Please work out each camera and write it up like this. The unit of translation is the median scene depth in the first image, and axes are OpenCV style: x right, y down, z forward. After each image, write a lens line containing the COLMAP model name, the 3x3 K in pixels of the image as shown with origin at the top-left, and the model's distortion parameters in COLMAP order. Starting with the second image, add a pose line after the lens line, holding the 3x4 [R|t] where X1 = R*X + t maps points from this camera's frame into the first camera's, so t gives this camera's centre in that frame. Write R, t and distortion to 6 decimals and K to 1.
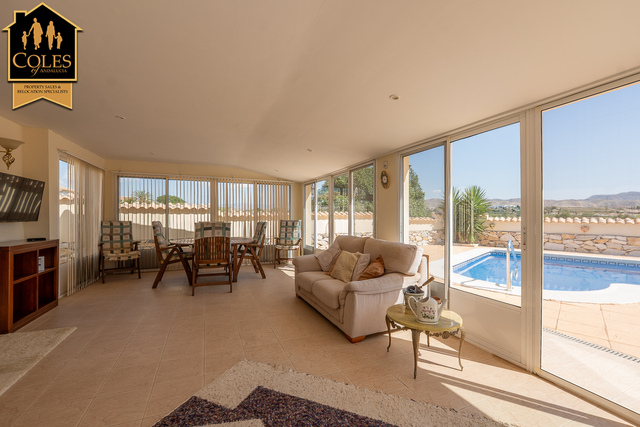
lens RADIAL K [[271.3, 0, 319.5], [0, 271.3, 214.1], [0, 0, 1]] dist [-0.002023, -0.000677]
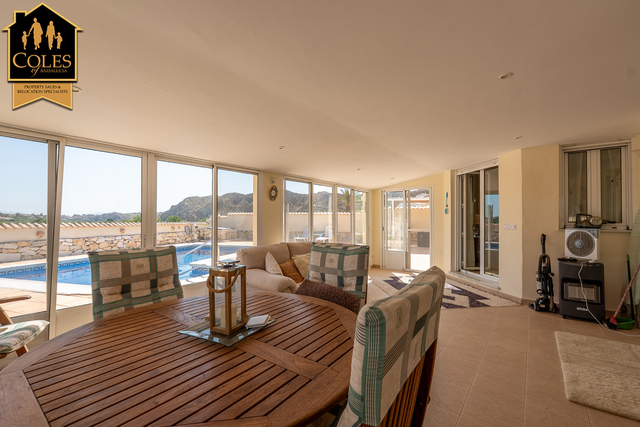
lens RADIAL K [[271.3, 0, 320.1], [0, 271.3, 216.3], [0, 0, 1]] dist [-0.002023, -0.000677]
pose [[-0.484340, 0.006805, 0.874854, -0.368074], [-0.006202, 0.999918, -0.011211, -0.006252], [-0.874858, -0.010856, -0.484258, 0.578441]]
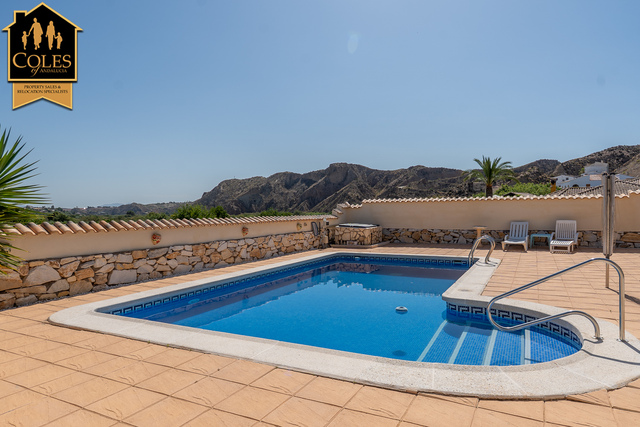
lens RADIAL K [[405.2, 0, 321.9], [0, 405.2, 212.7], [0, 0, 1]] dist [0.003202, -0.001705]
pose [[-0.284777, -0.006081, 0.958575, 0.018607], [0.006063, 0.999948, 0.008145, -0.006902], [-0.958575, 0.008131, -0.284725, 0.891370]]
